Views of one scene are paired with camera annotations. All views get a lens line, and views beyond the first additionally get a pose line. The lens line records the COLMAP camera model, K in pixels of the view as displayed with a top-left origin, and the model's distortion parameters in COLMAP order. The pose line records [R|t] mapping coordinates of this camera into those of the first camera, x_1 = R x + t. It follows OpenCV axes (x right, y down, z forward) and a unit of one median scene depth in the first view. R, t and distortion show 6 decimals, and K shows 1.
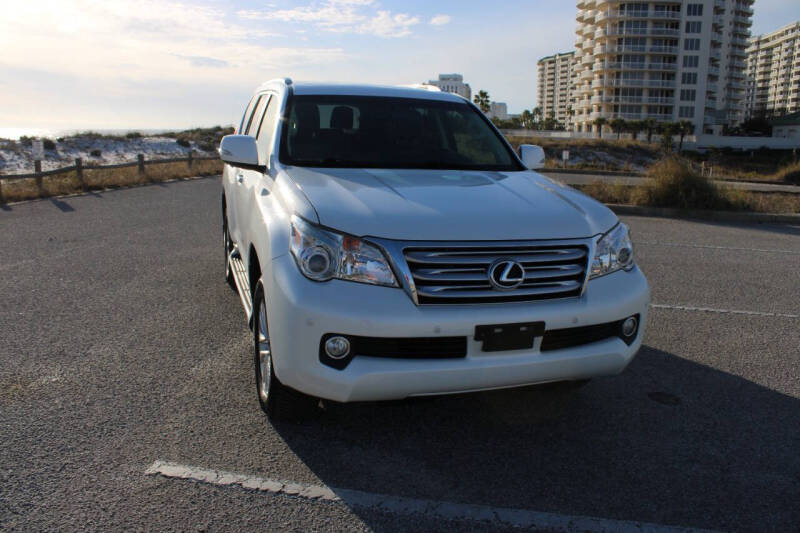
lens RADIAL K [[670.4, 0, 397.1], [0, 670.4, 262.0], [0, 0, 1]] dist [-0.171121, 0.158813]
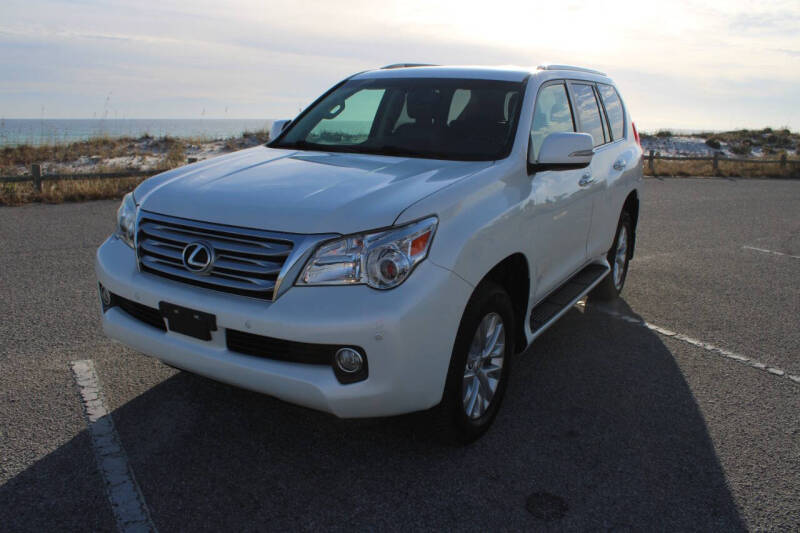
lens RADIAL K [[670.4, 0, 390.4], [0, 670.4, 262.0], [0, 0, 1]] dist [-0.171121, 0.158813]
pose [[0.652627, 0.149809, -0.742722, 0.244178], [-0.150261, 0.986379, 0.066920, -0.018638], [0.742630, 0.067928, 0.666248, 0.133767]]
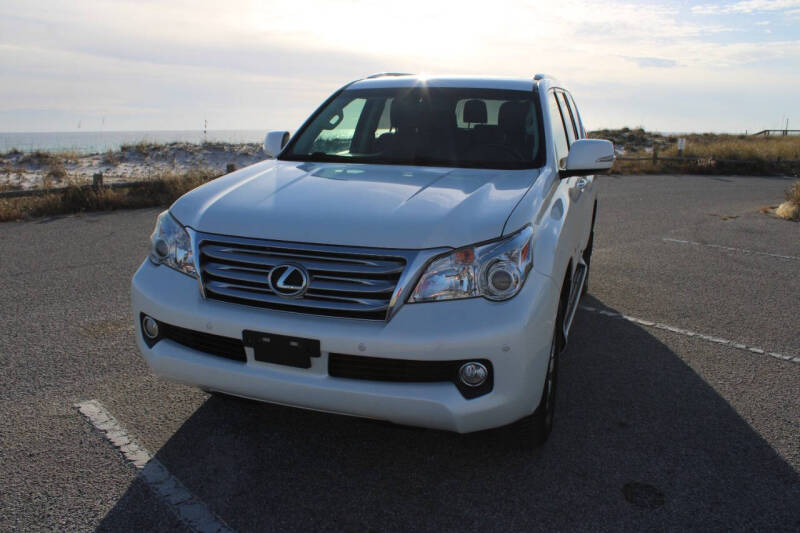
lens RADIAL K [[670.4, 0, 393.4], [0, 670.4, 260.9], [0, 0, 1]] dist [-0.171121, 0.158813]
pose [[0.793925, 0.101212, -0.599532, 0.188178], [-0.103790, 0.994135, 0.030386, -0.011346], [0.599092, 0.038102, 0.799773, 0.086216]]
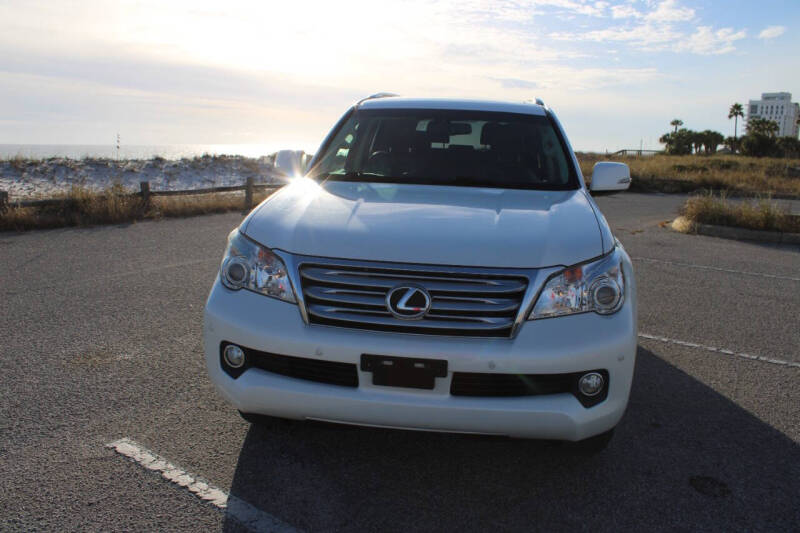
lens RADIAL K [[670.4, 0, 397.9], [0, 670.4, 261.8], [0, 0, 1]] dist [-0.171121, 0.158813]
pose [[0.899320, 0.071465, -0.431412, 0.123927], [-0.085019, 0.996305, -0.012190, -0.005235], [0.428946, 0.047641, 0.902073, 0.043961]]
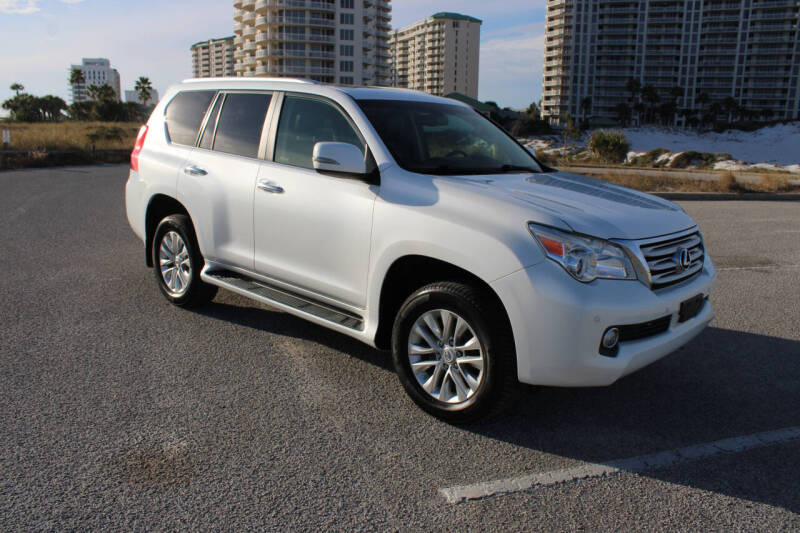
lens RADIAL K [[670.4, 0, 396.8], [0, 670.4, 258.0], [0, 0, 1]] dist [-0.171121, 0.158813]
pose [[0.869706, -0.096974, 0.483951, -0.209073], [0.089554, 0.995238, 0.038490, -0.018597], [-0.485379, 0.009865, 0.874248, 0.043665]]
